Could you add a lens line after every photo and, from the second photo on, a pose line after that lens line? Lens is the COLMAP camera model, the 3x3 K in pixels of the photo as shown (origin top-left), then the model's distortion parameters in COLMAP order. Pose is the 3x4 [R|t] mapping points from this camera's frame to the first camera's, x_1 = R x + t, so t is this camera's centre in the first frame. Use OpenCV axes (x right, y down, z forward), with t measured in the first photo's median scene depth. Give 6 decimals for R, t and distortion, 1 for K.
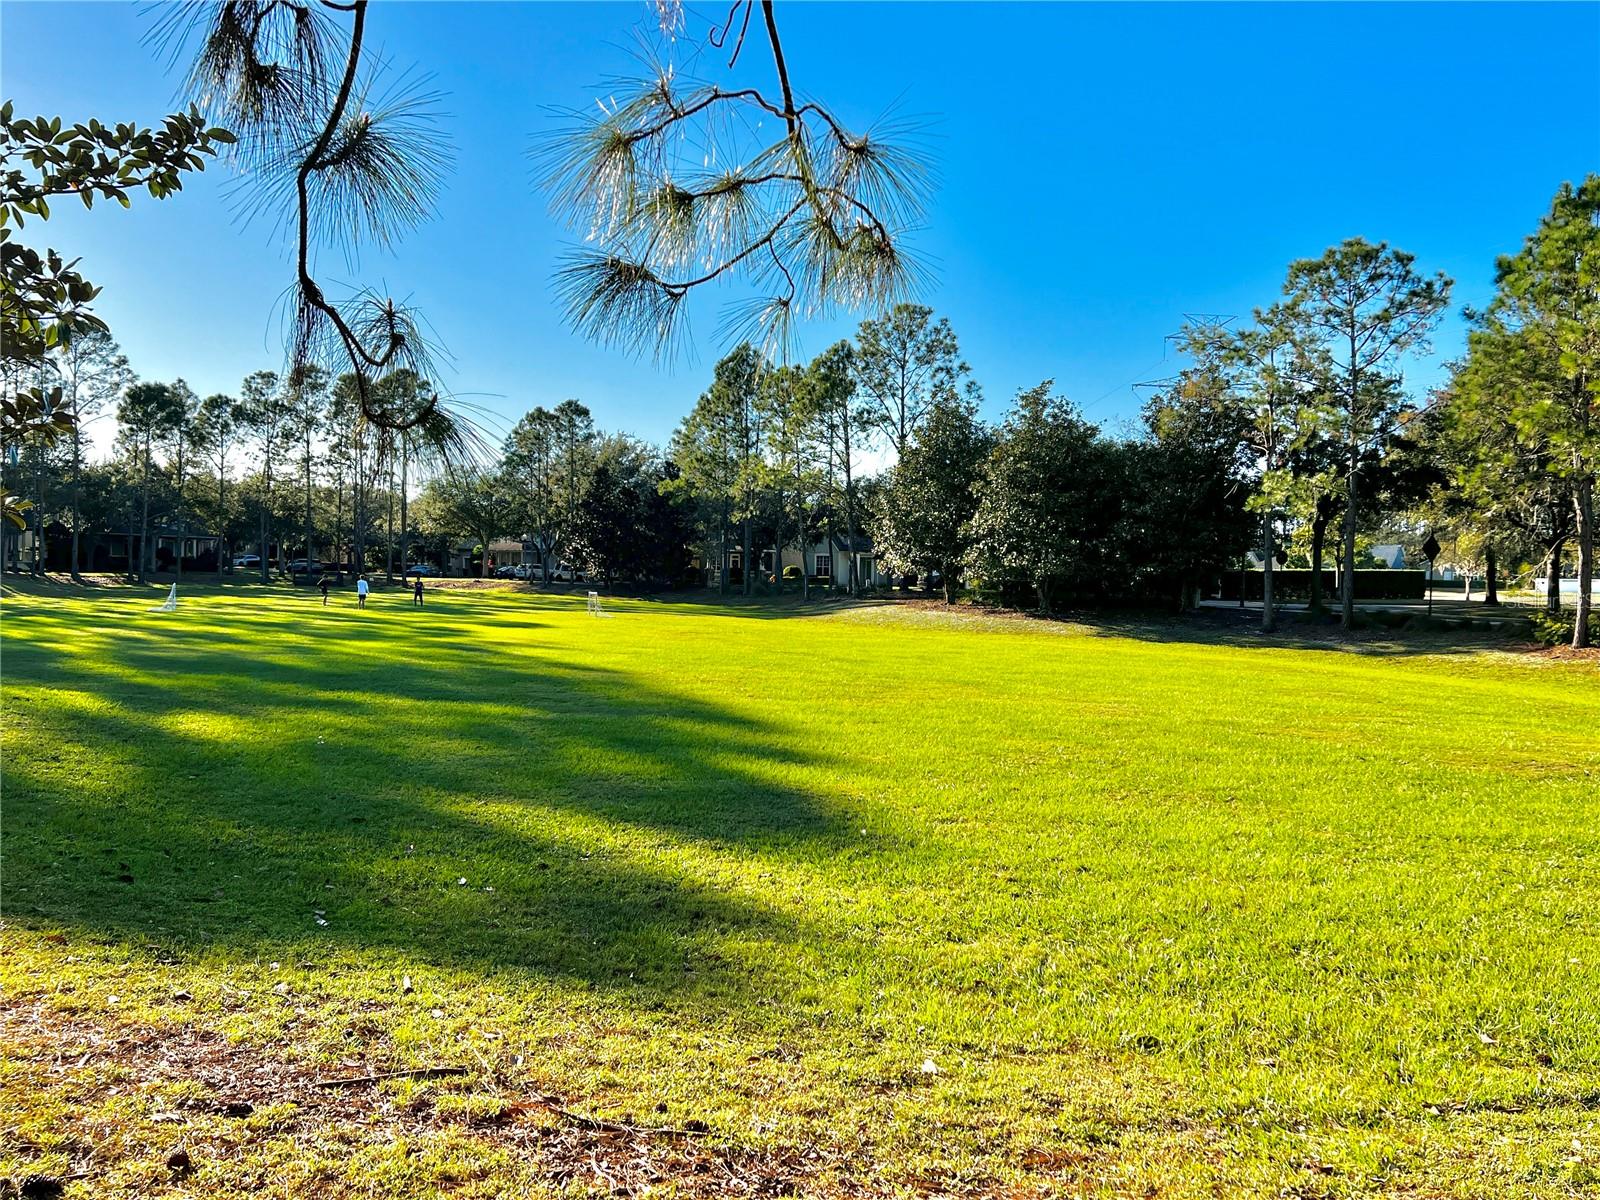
lens RADIAL K [[1317.5, 0, 806.6], [0, 1317.5, 614.1], [0, 0, 1]] dist [0.005677, -0.003988]
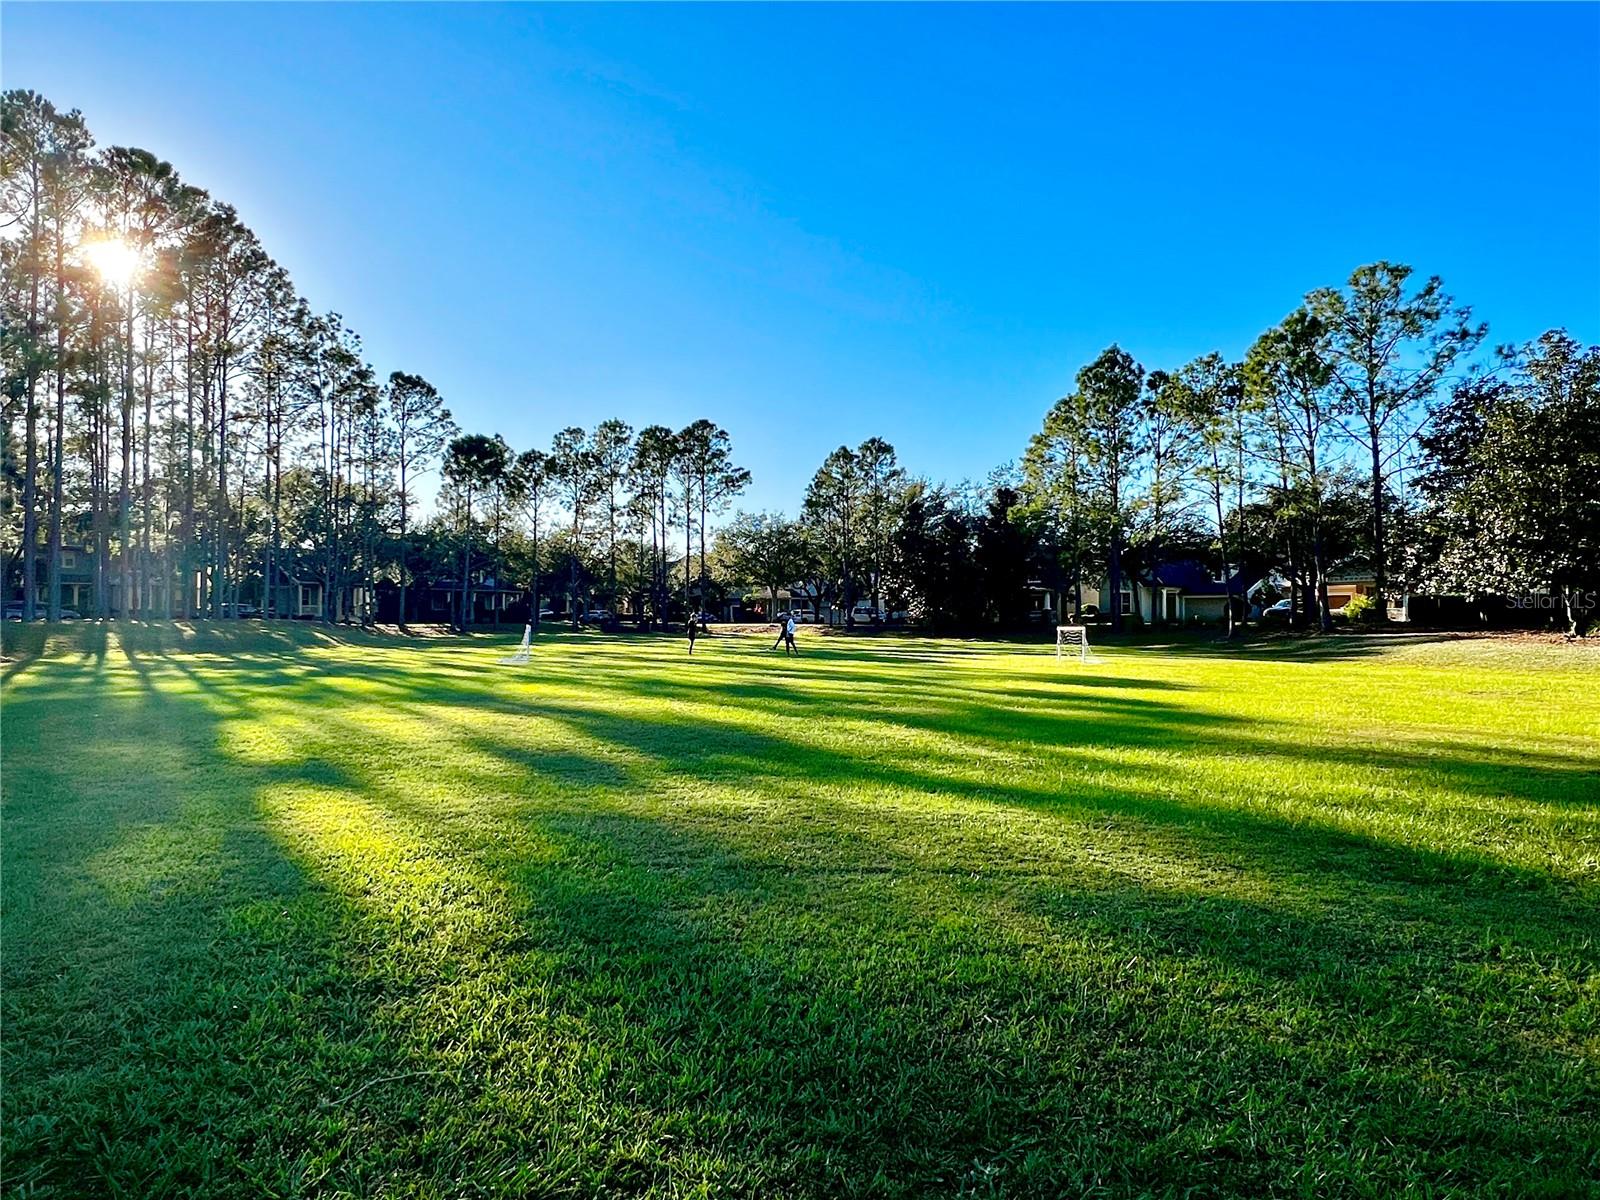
lens RADIAL K [[1040.0, 0, 790.5], [0, 1040.0, 600.0], [0, 0, 1]] dist [0.010742, 0.027229]
pose [[0.988769, -0.024125, -0.147489, -0.129314], [0.016477, 0.998466, -0.052854, -0.002361], [0.148538, 0.049831, 0.987650, 0.232398]]
